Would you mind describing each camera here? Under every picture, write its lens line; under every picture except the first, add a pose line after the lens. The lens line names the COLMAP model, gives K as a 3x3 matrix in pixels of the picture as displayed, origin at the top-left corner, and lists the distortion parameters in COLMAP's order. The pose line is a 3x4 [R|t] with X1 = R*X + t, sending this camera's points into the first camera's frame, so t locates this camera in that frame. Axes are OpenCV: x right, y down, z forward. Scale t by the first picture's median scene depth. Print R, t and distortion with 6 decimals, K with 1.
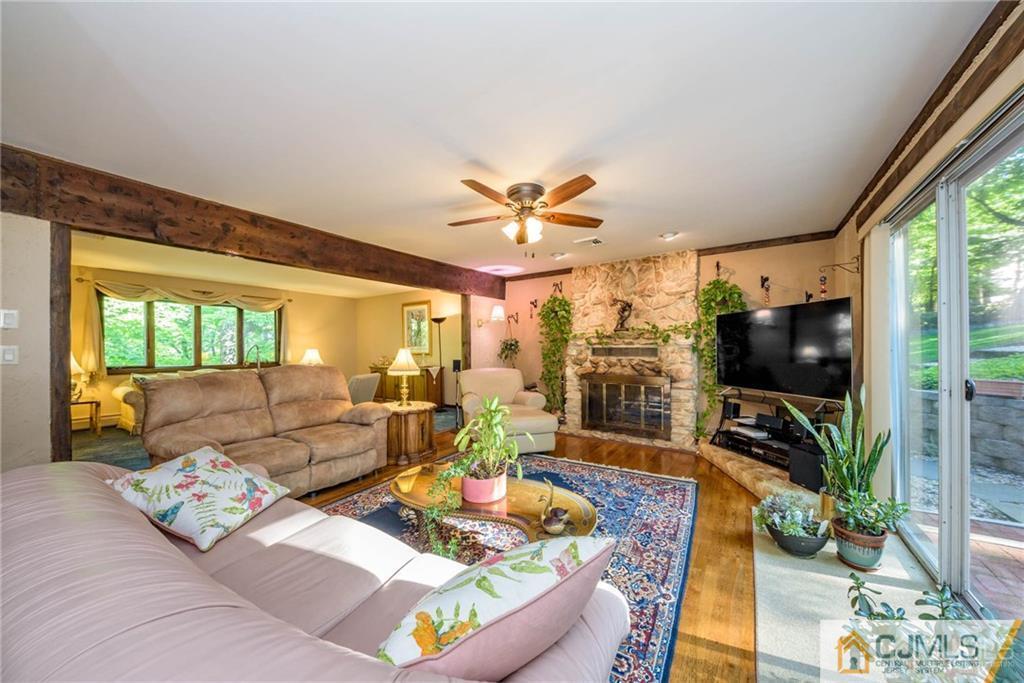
lens RADIAL K [[350.9, 0, 509.1], [0, 350.9, 345.8], [0, 0, 1]] dist [0.000434, -0.001216]
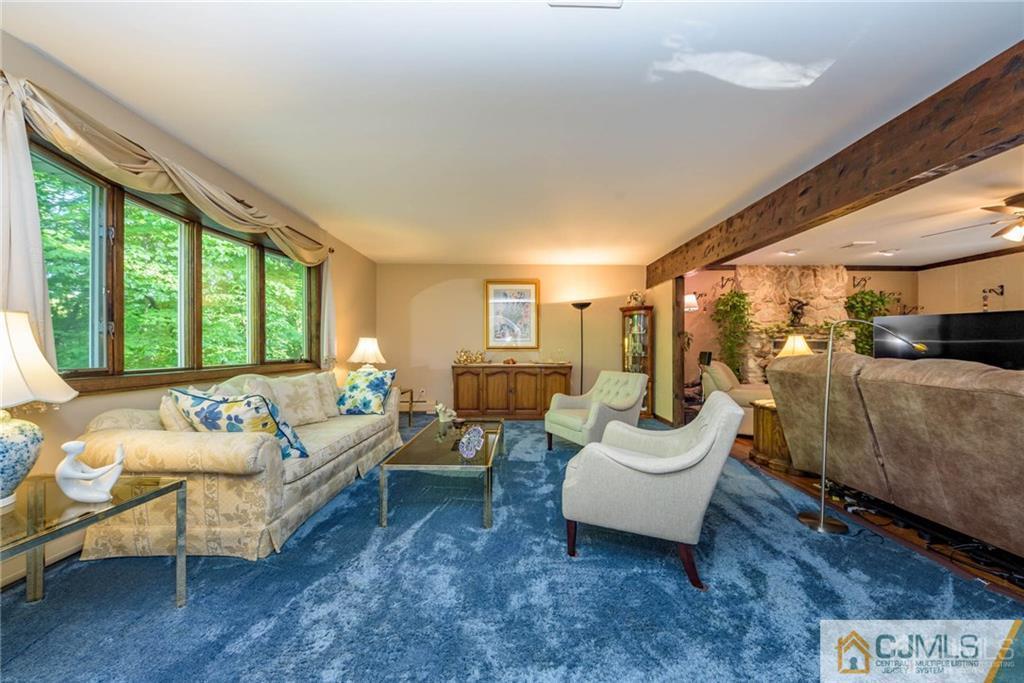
lens RADIAL K [[350.9, 0, 522.0], [0, 350.9, 346.3], [0, 0, 1]] dist [0.000434, -0.001216]
pose [[0.830914, 0.012426, 0.556262, -1.000854], [-0.011139, 0.999922, -0.005698, 0.035309], [-0.556289, -0.001462, 0.830988, 0.526022]]
